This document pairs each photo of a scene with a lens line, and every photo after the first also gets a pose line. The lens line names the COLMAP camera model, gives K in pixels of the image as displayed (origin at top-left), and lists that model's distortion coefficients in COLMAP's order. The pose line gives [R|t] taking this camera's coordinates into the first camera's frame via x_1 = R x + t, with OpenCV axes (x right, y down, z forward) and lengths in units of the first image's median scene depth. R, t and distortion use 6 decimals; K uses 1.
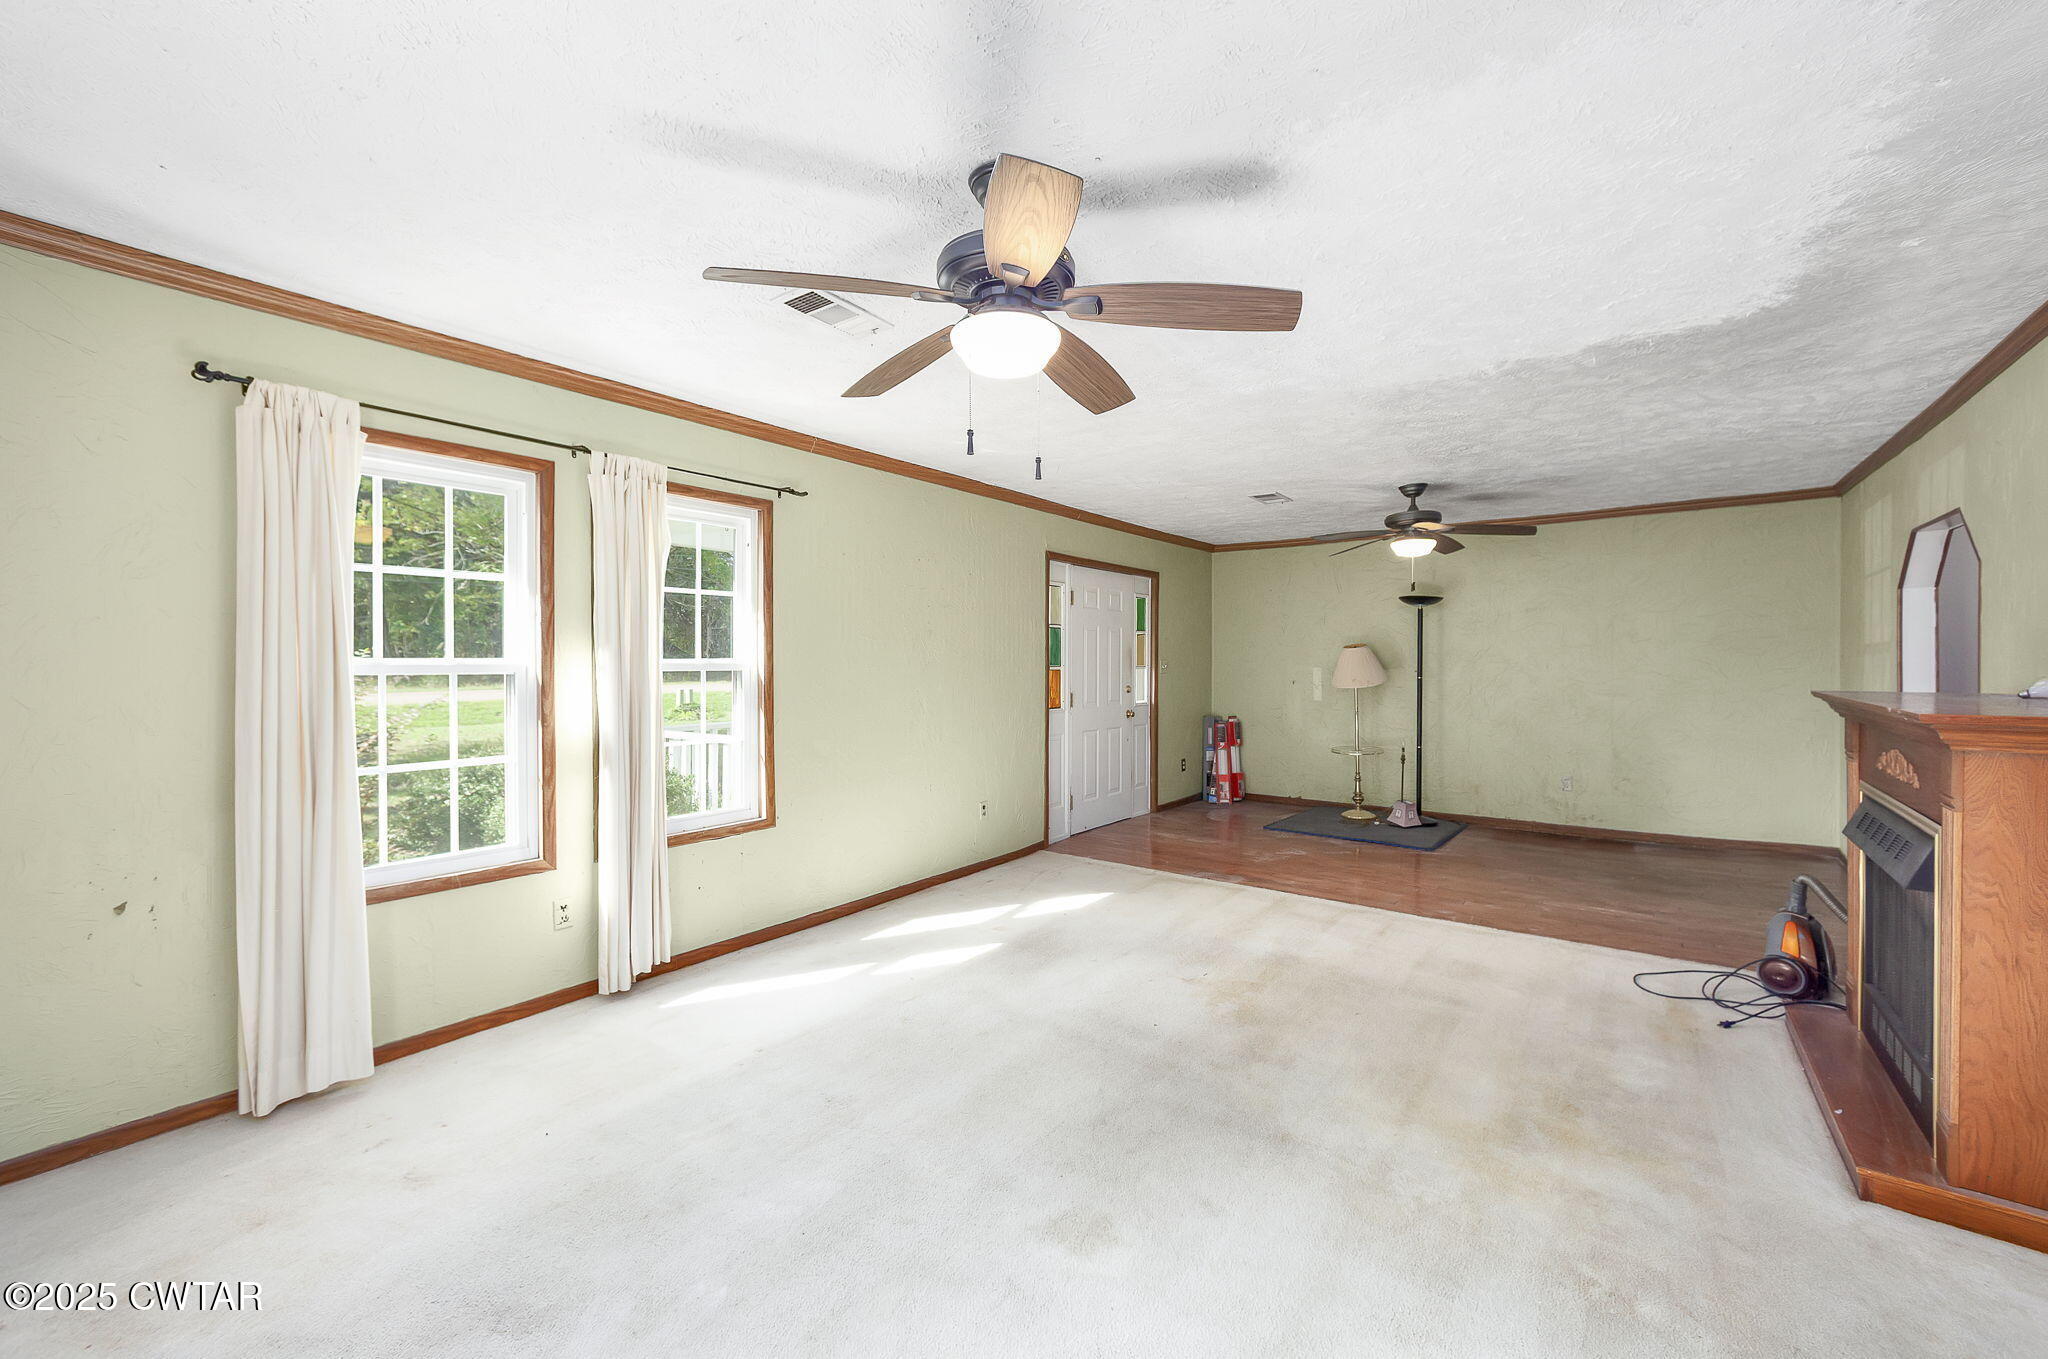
lens RADIAL K [[815.7, 0, 1019.4], [0, 815.7, 680.5], [0, 0, 1]] dist [-0.004148, 0.002659]
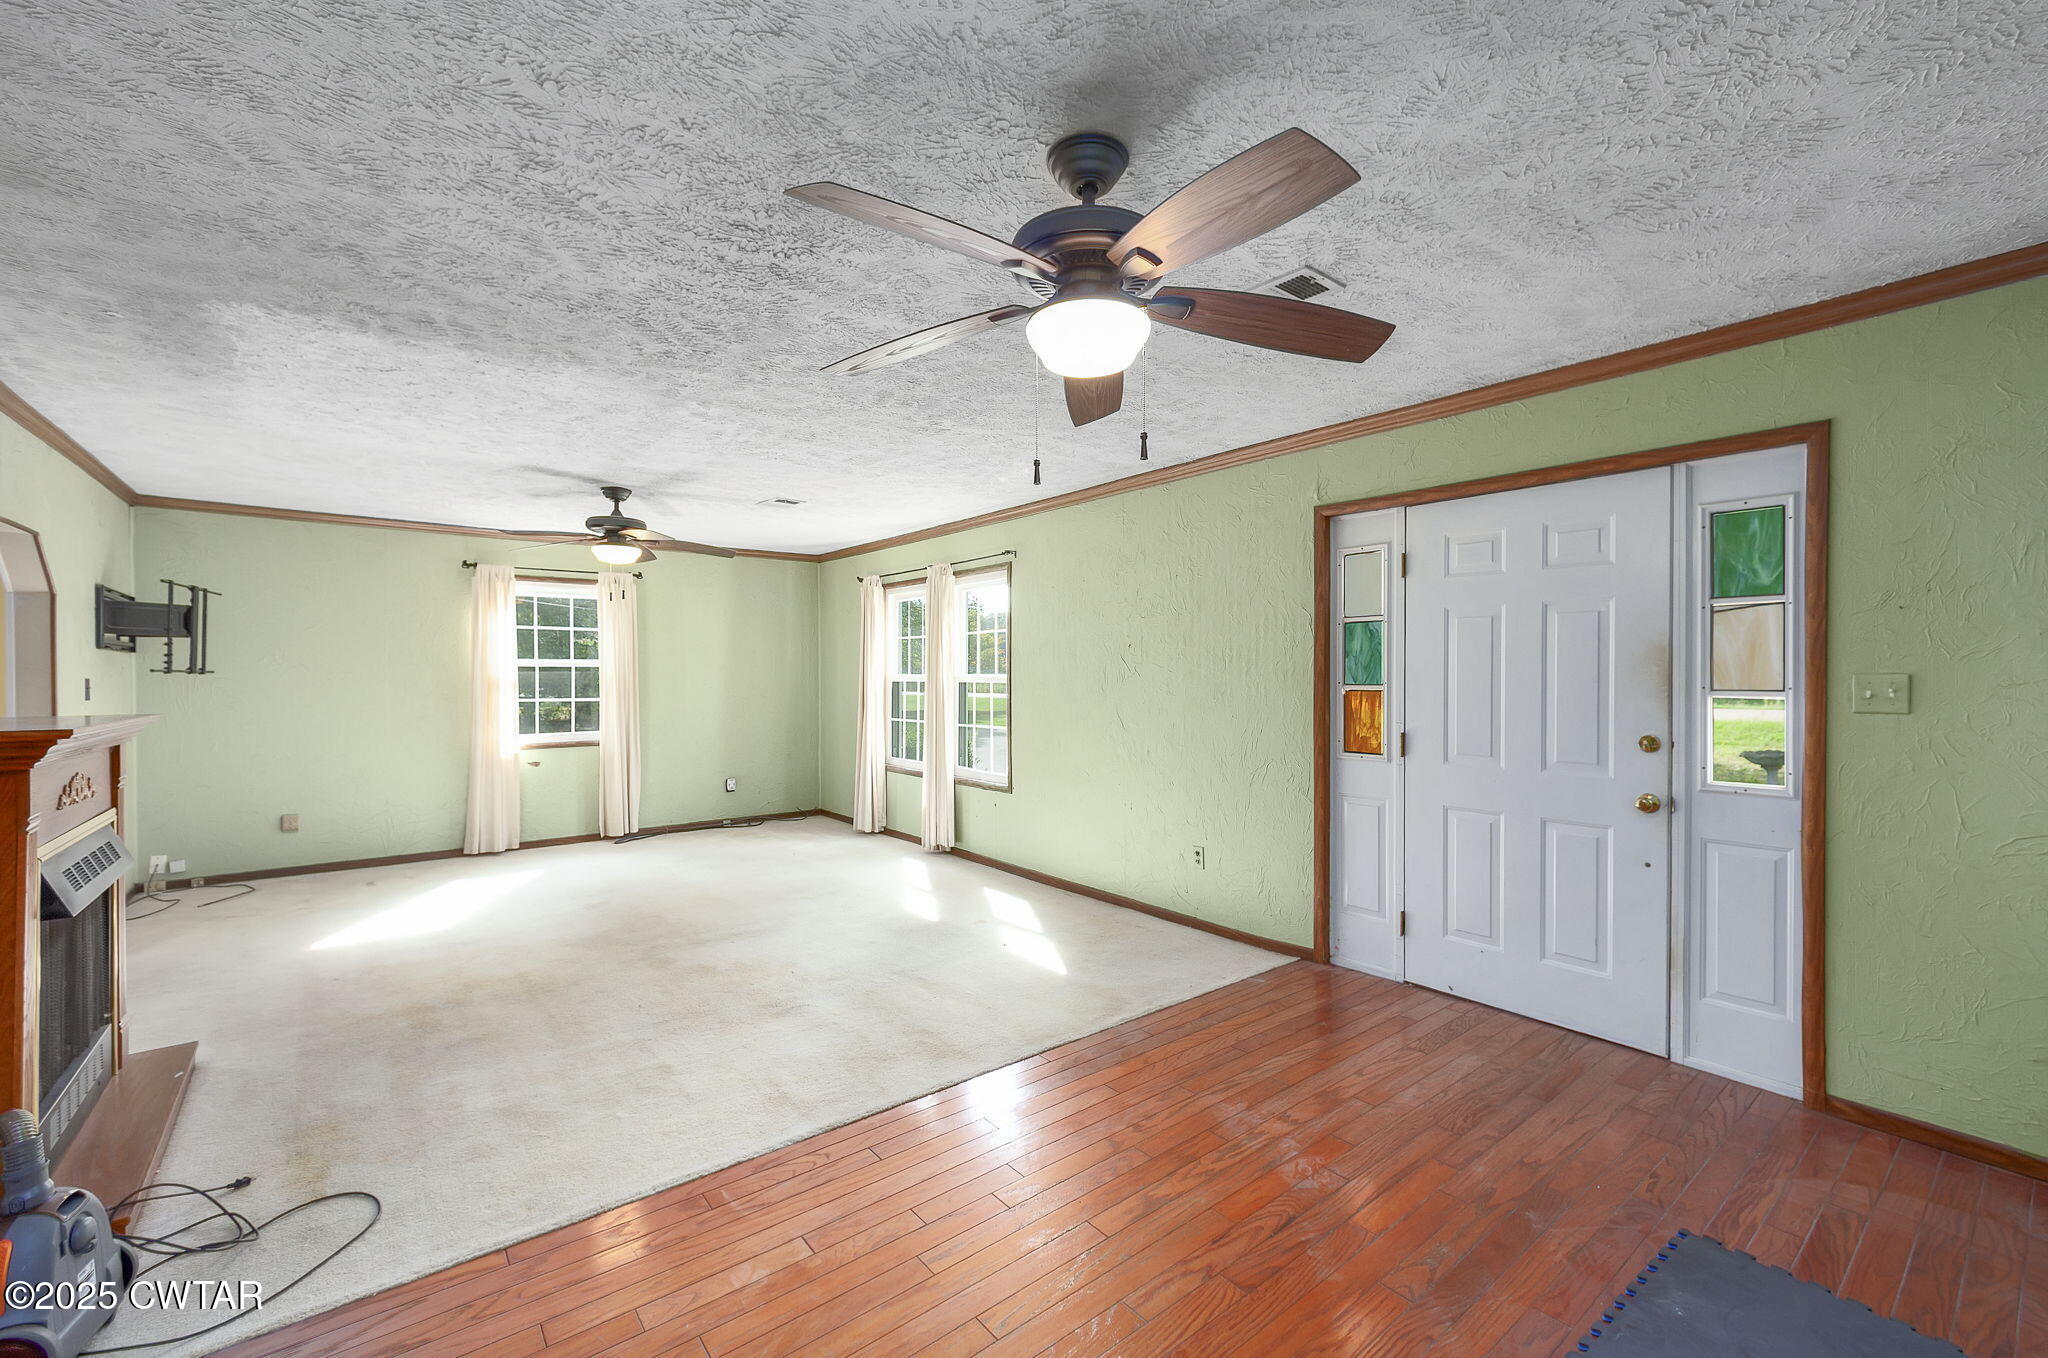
lens RADIAL K [[815.7, 0, 1036.1], [0, 815.7, 675.6], [0, 0, 1]] dist [-0.004148, 0.002659]
pose [[-0.214727, 0.000941, -0.976674, 0.998459], [-0.024010, 0.999692, 0.006242, -0.031008], [0.976379, 0.024791, -0.214638, 1.283472]]
